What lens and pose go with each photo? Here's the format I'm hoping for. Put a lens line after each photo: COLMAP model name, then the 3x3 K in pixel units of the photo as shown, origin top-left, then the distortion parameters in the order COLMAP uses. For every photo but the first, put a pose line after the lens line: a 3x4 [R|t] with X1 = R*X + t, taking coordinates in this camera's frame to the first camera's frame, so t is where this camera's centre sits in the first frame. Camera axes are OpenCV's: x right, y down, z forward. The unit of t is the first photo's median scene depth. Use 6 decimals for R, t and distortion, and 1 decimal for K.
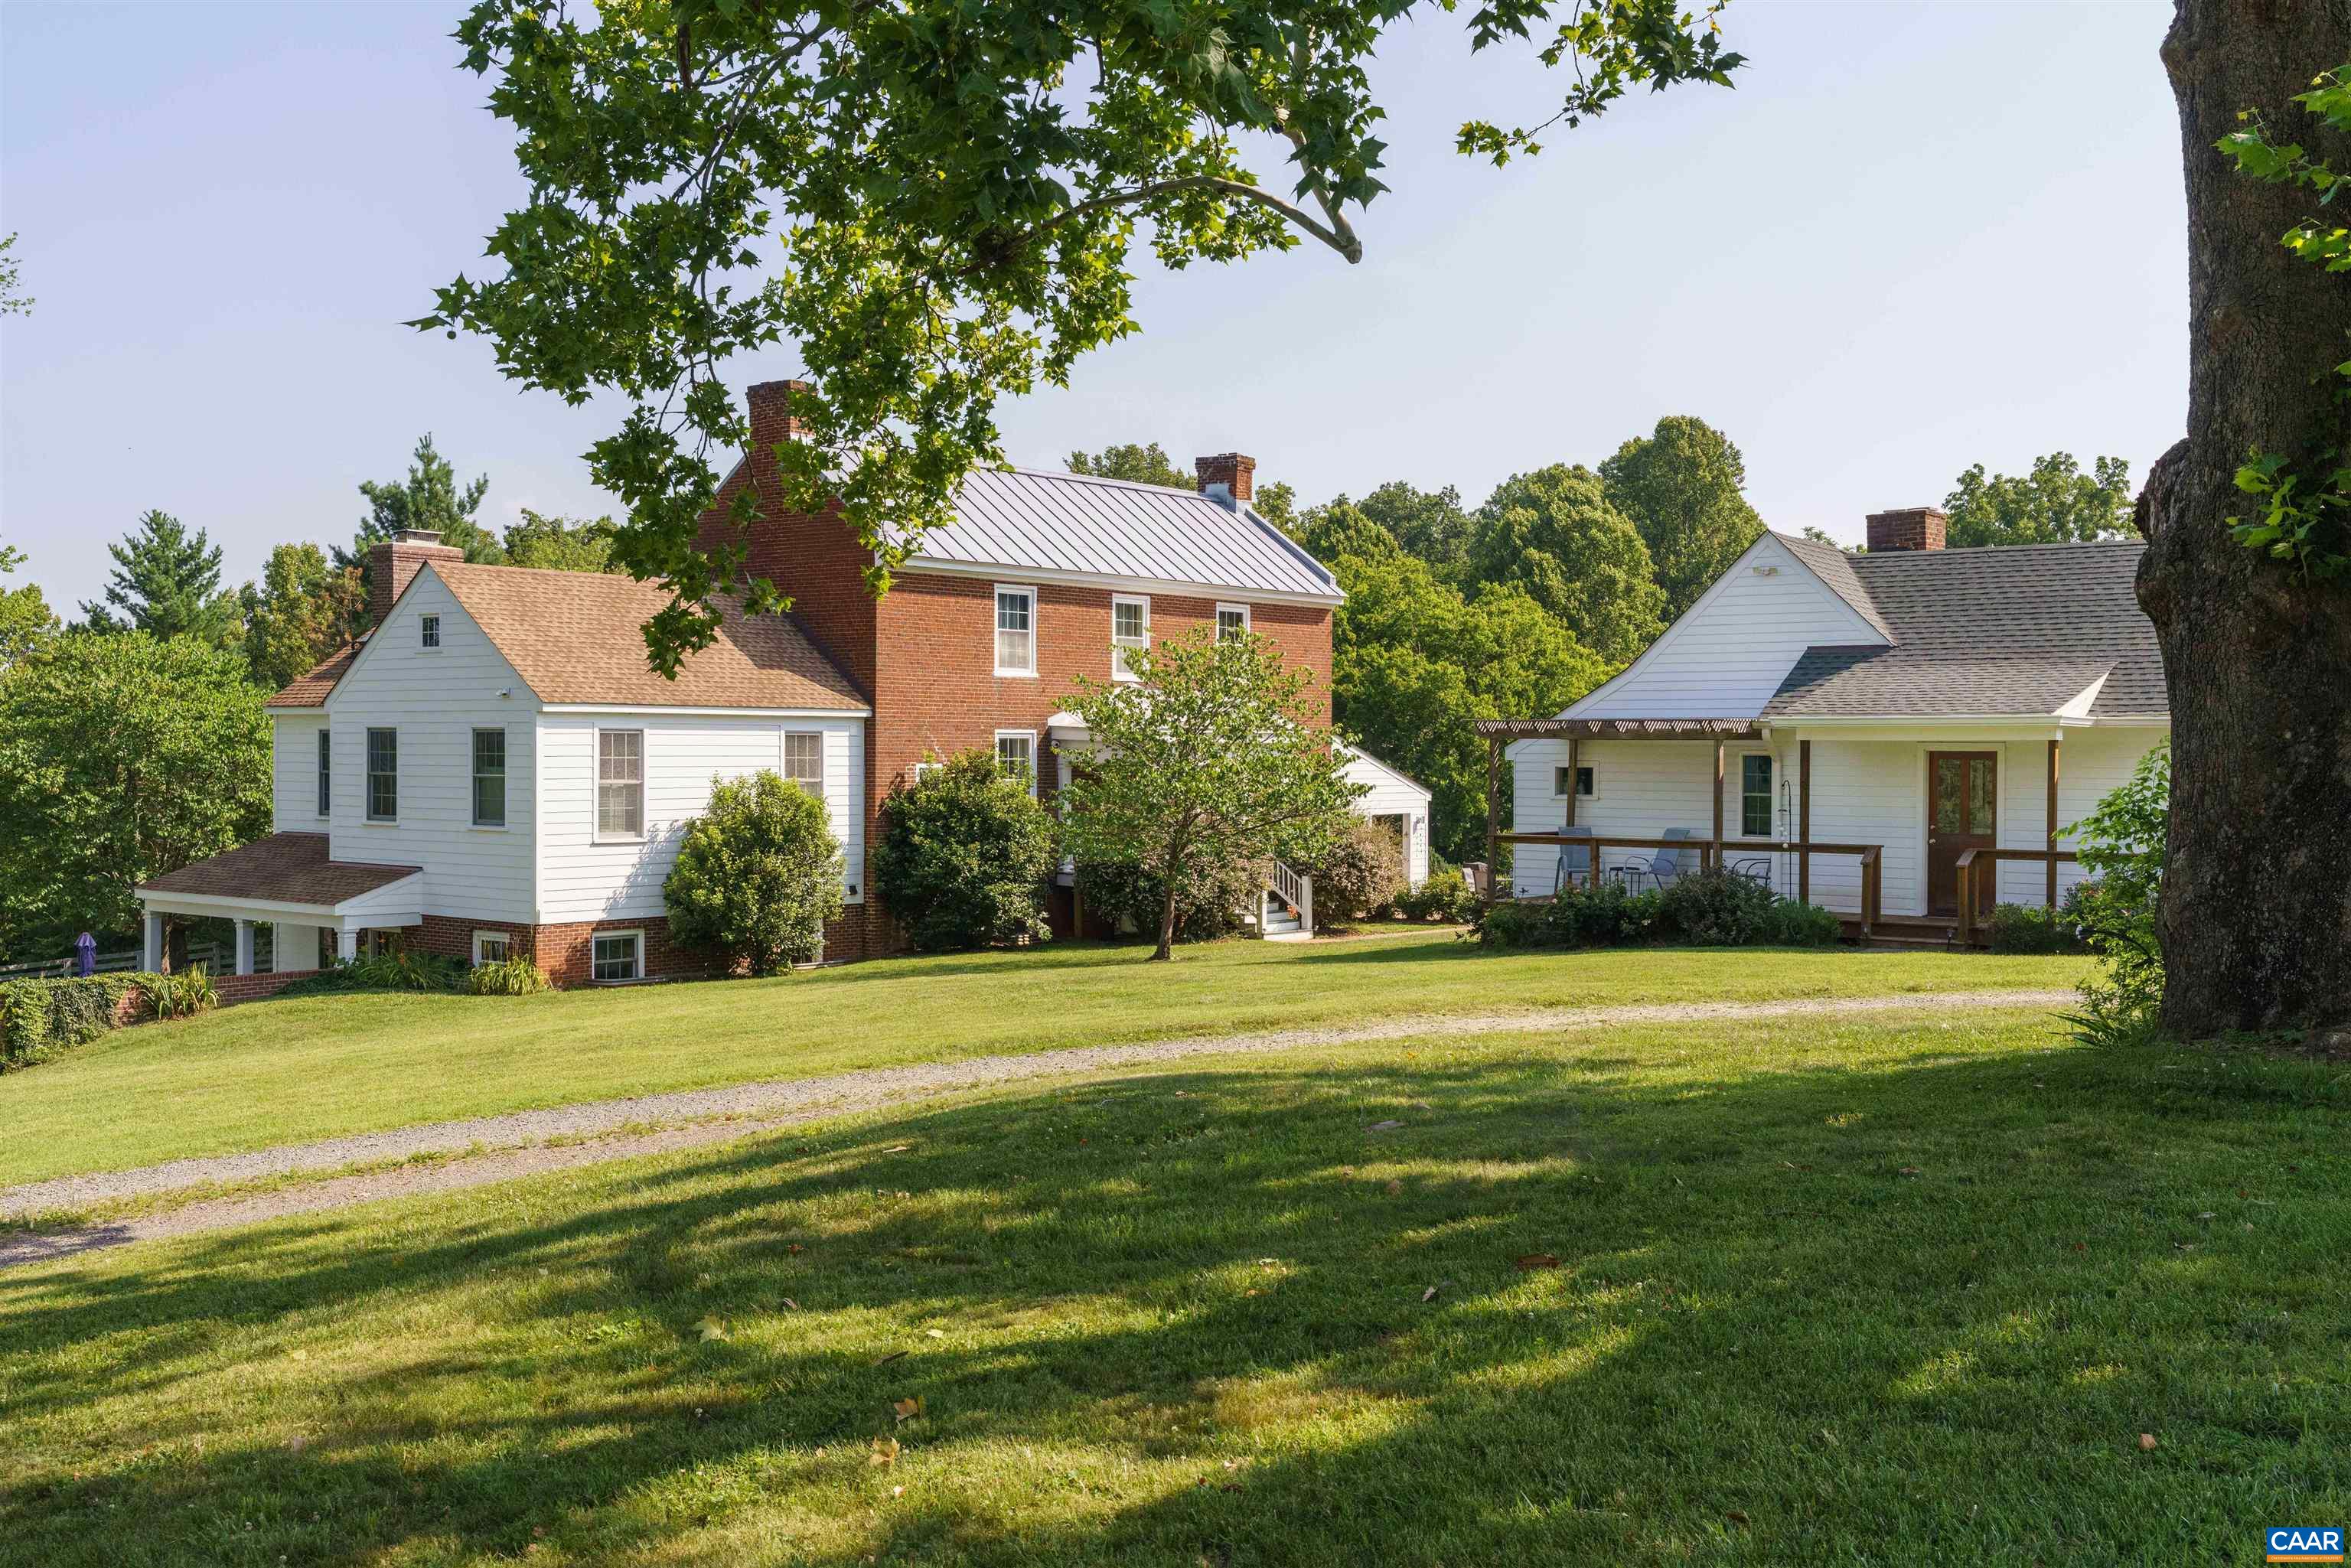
lens RADIAL K [[2396.2, 0, 1168.9], [0, 2396.2, 760.2], [0, 0, 1]] dist [-0.009861, 0.000000]
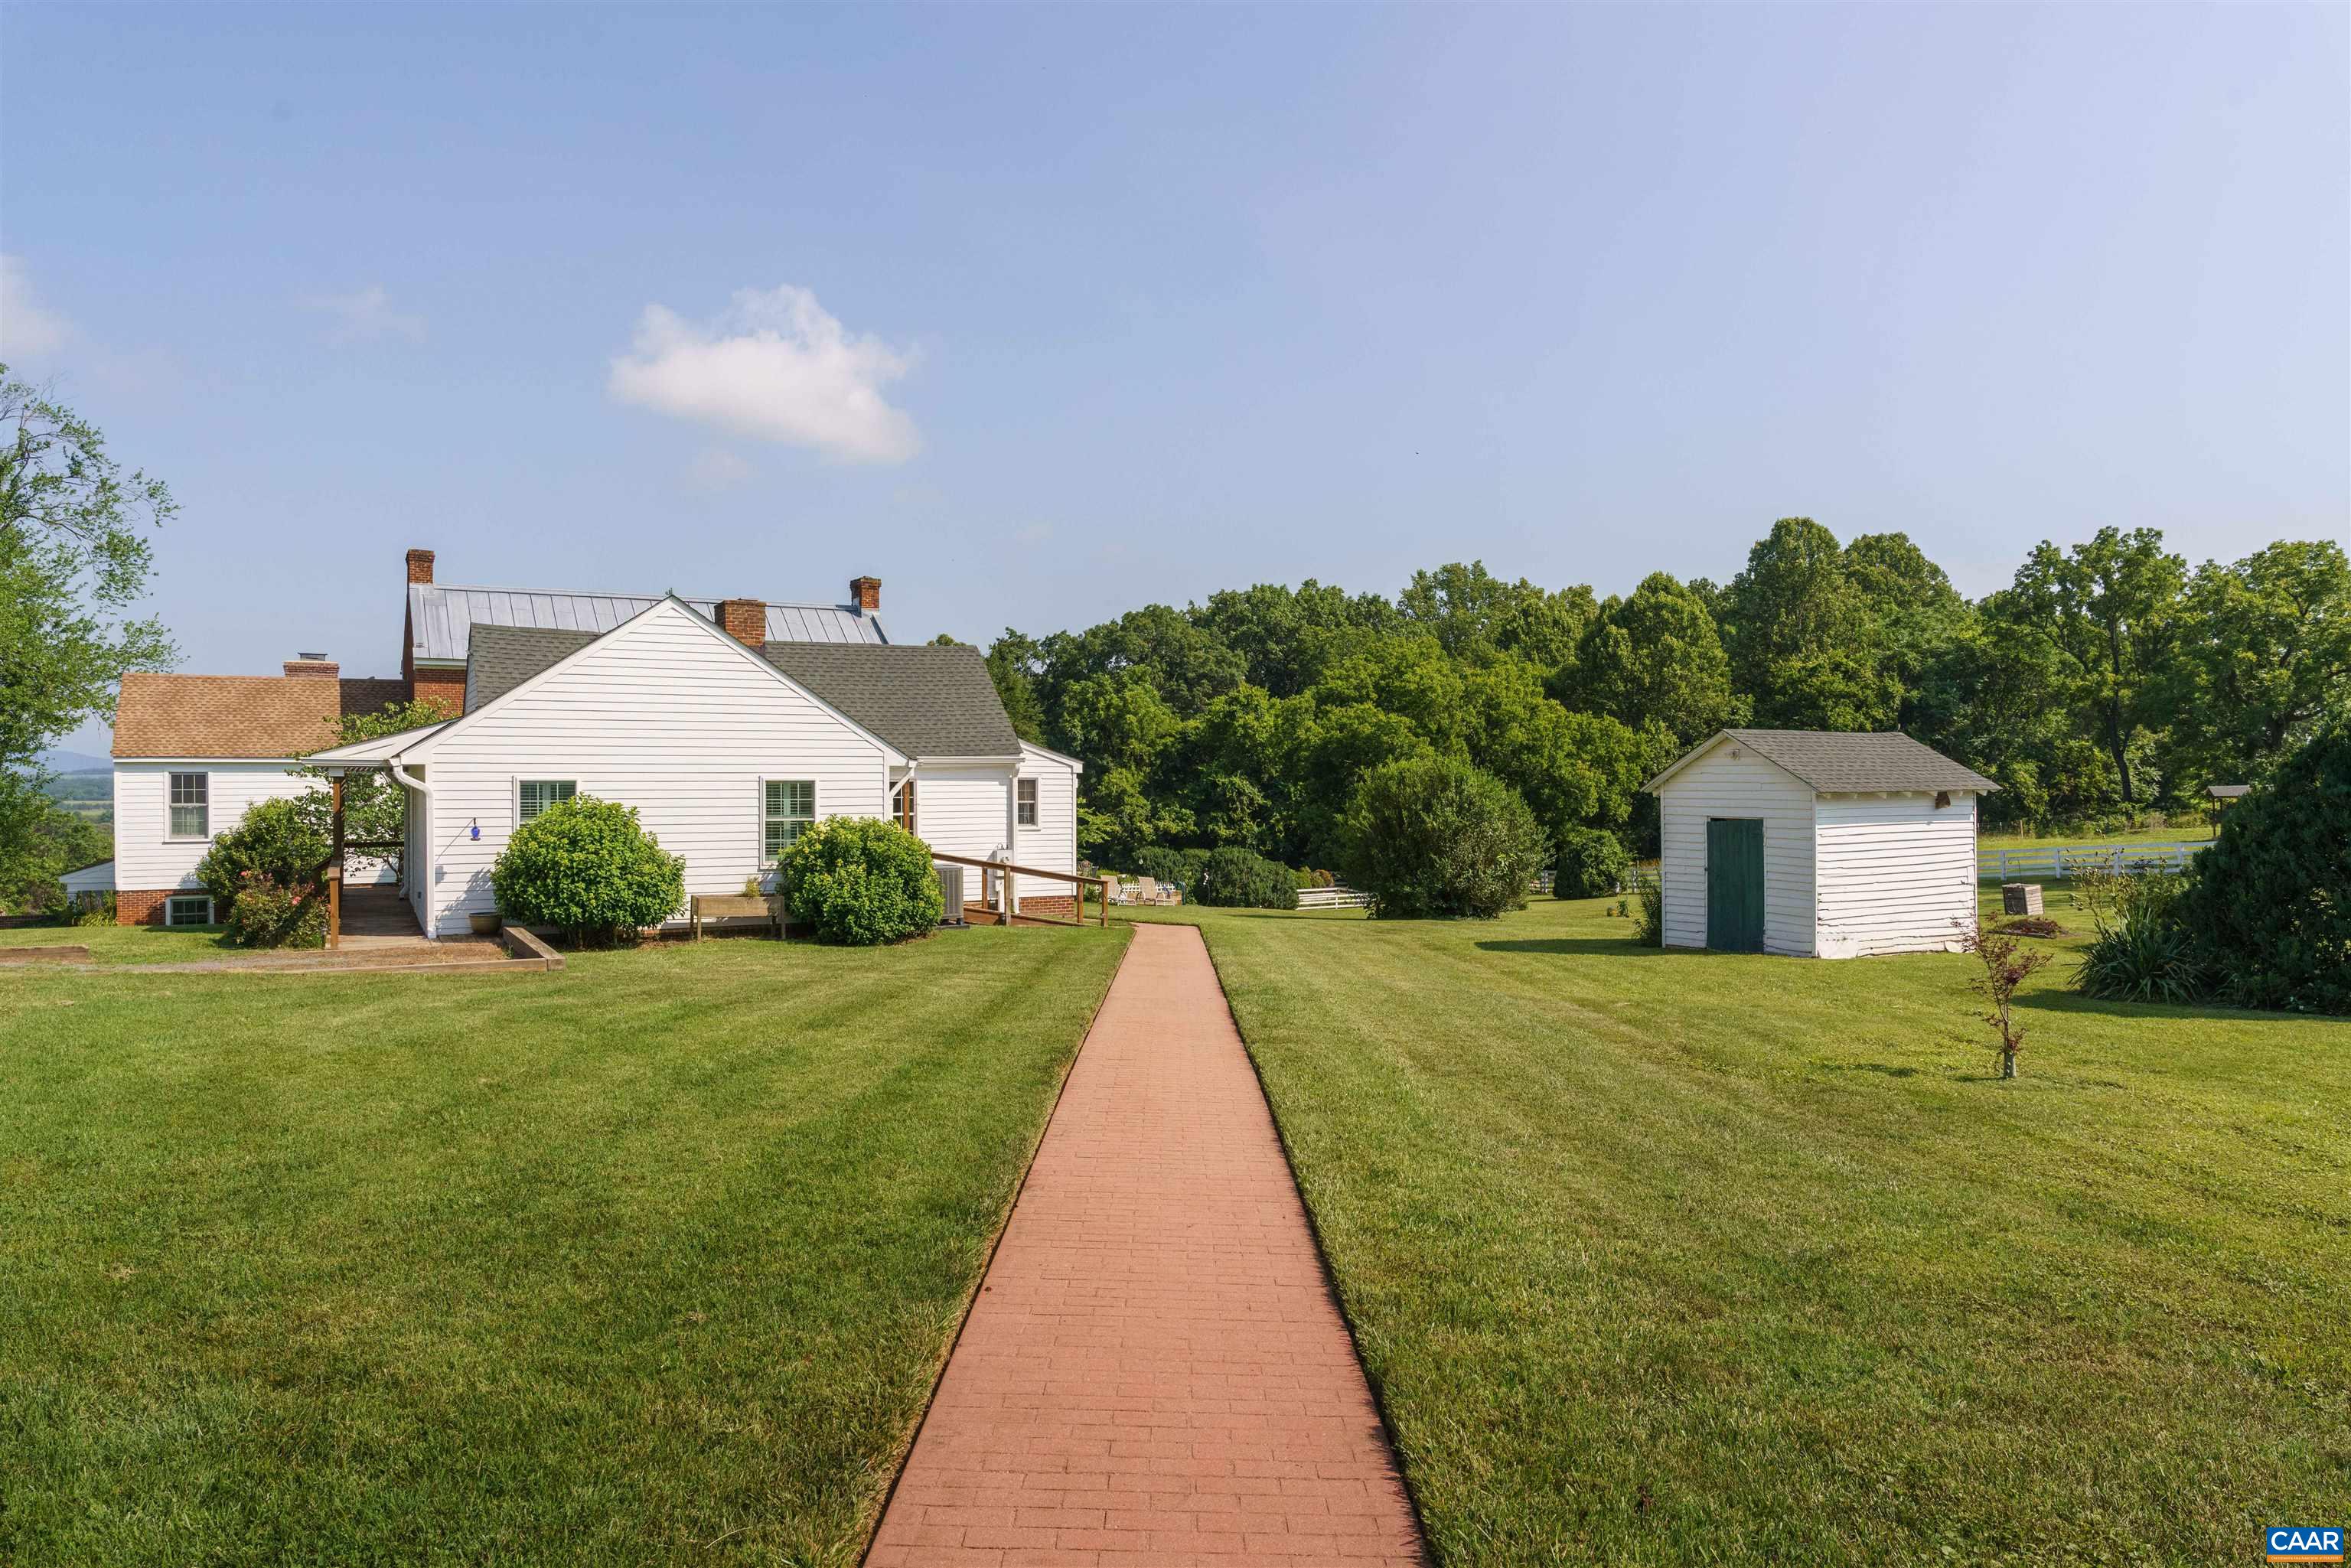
lens RADIAL K [[1594.9, 0, 1169.4], [0, 1594.9, 777.5], [0, 0, 1]] dist [0.006222, -0.000592]
pose [[0.926863, -0.008325, -0.375307, 0.722003], [0.006492, 0.999960, -0.006147, 0.001423], [0.375343, 0.003261, 0.926880, 0.218422]]
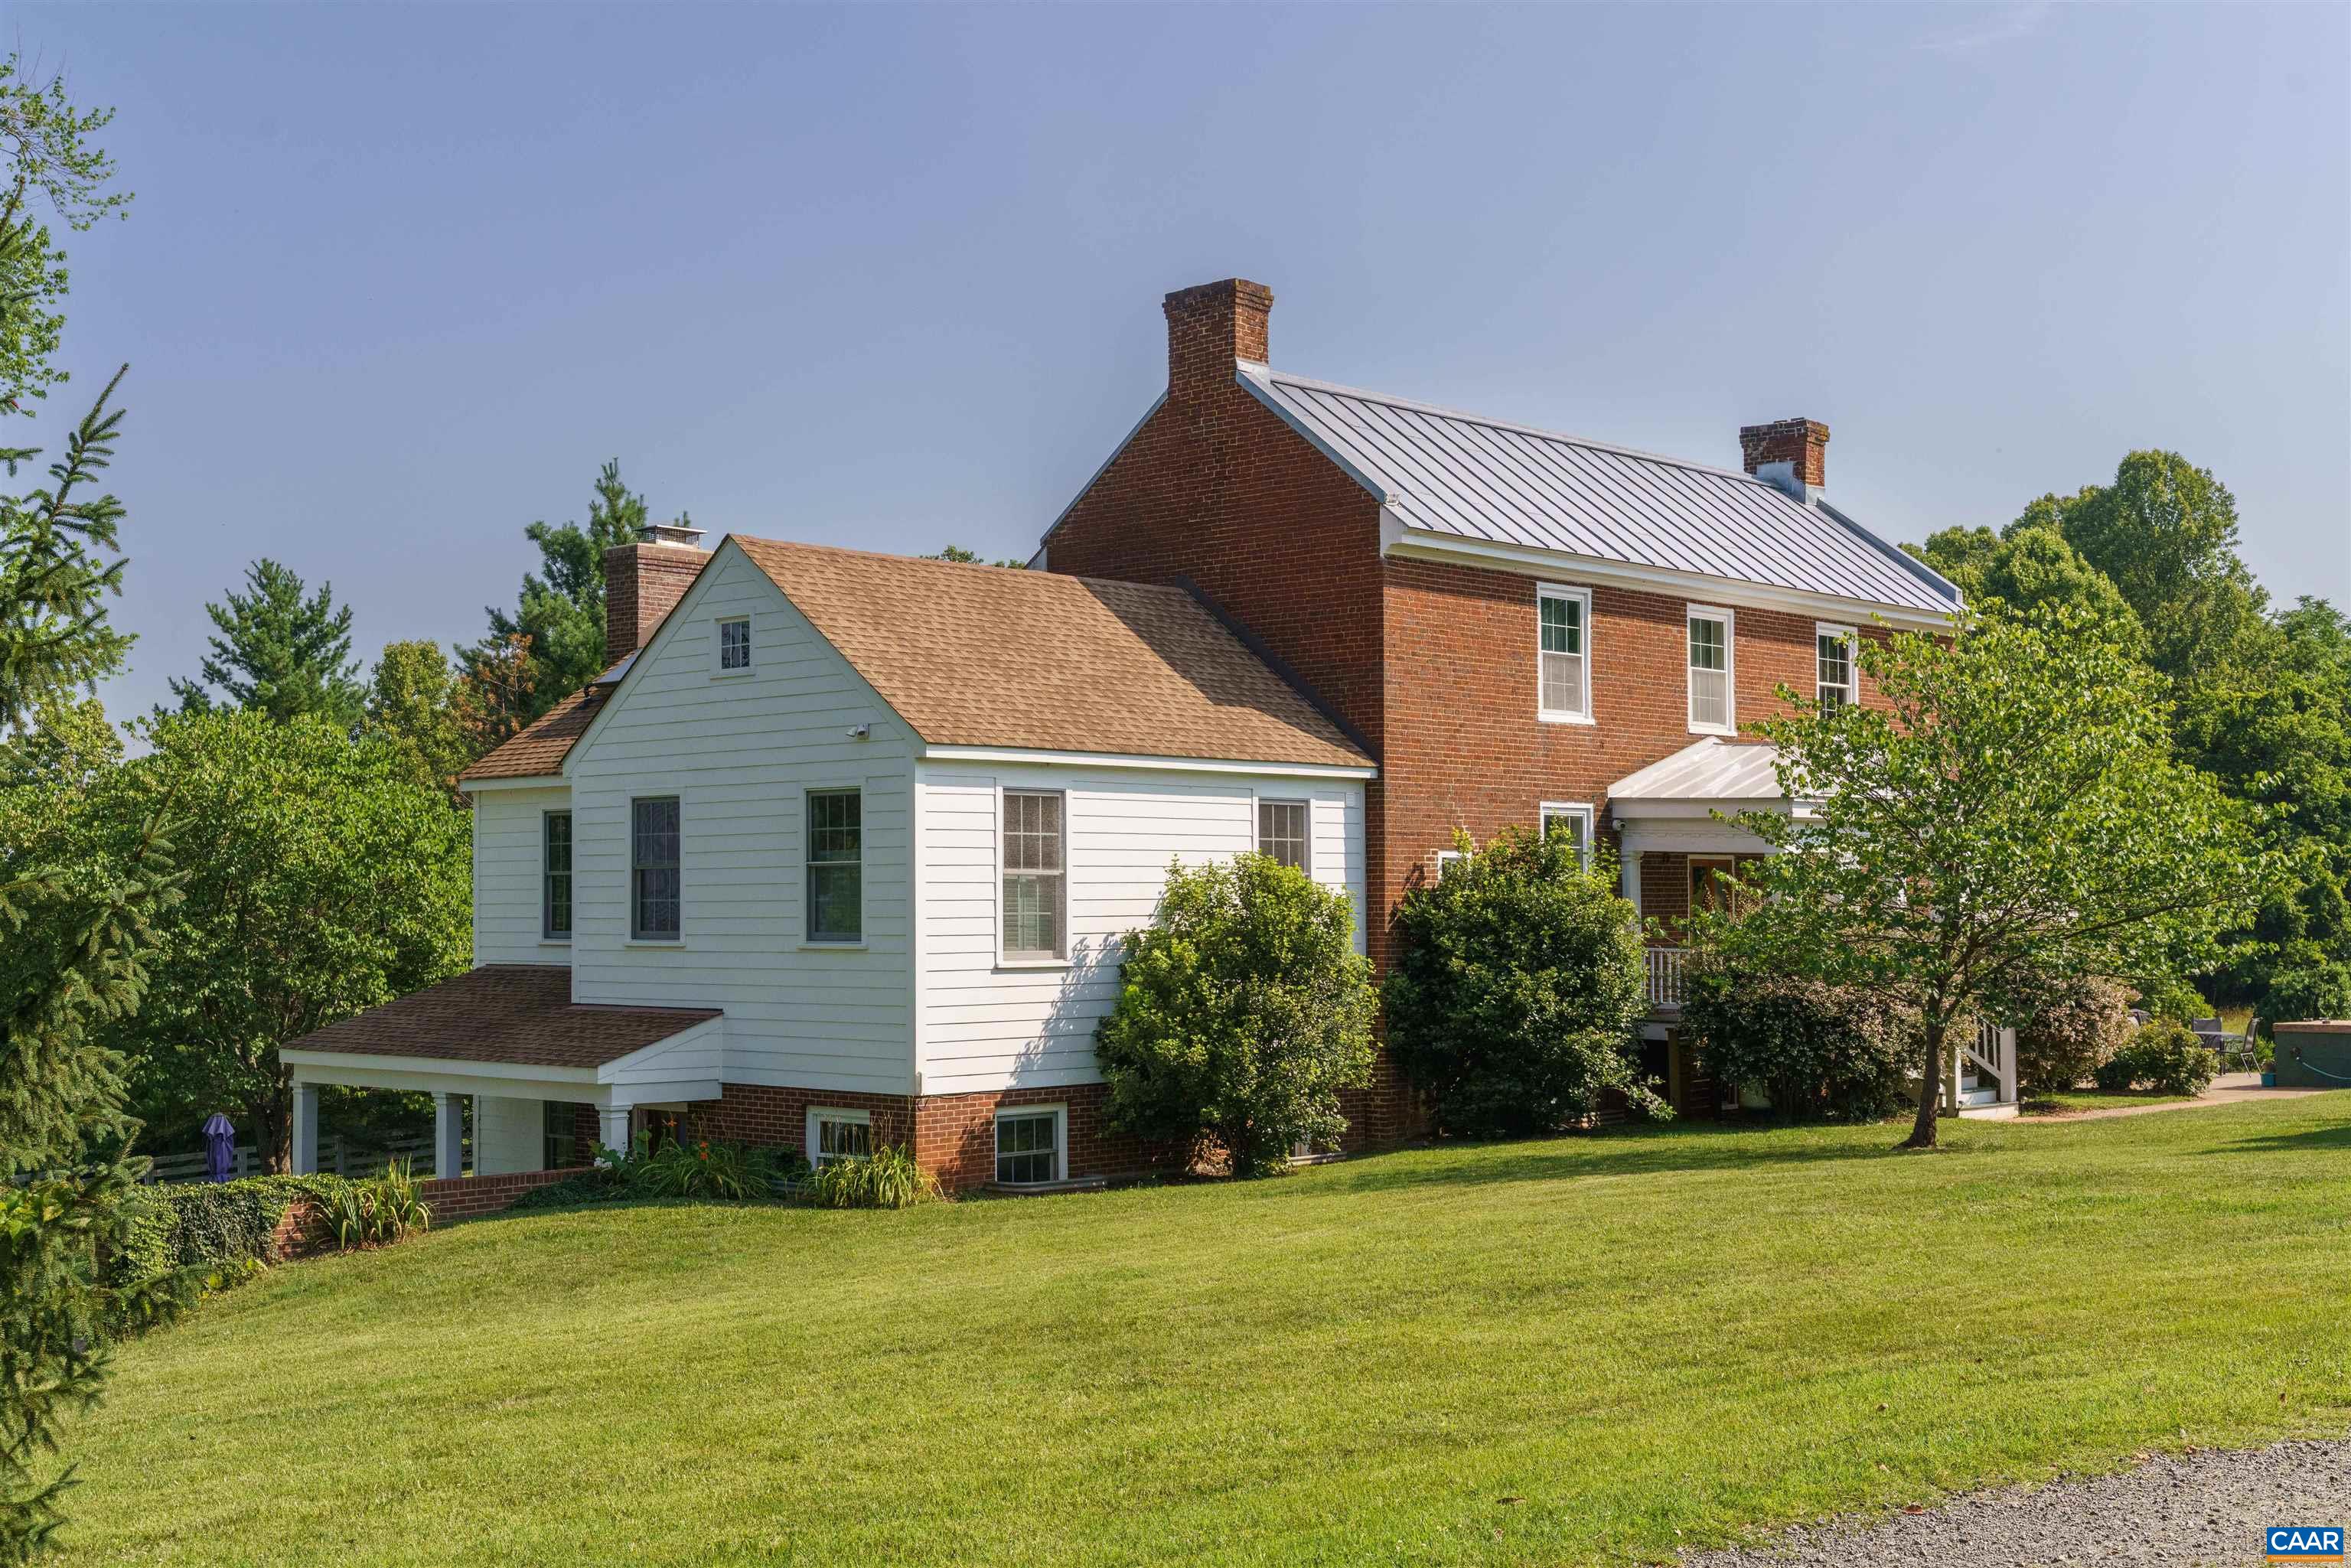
lens RADIAL K [[2826.1, 0, 1182.0], [0, 2826.1, 792.4], [0, 0, 1]] dist [-0.014156, 0.000000]
pose [[0.997518, -0.013394, -0.069127, -0.123679], [0.010161, 0.998847, -0.046916, 0.021361], [0.069676, 0.046097, 0.996504, 0.226663]]
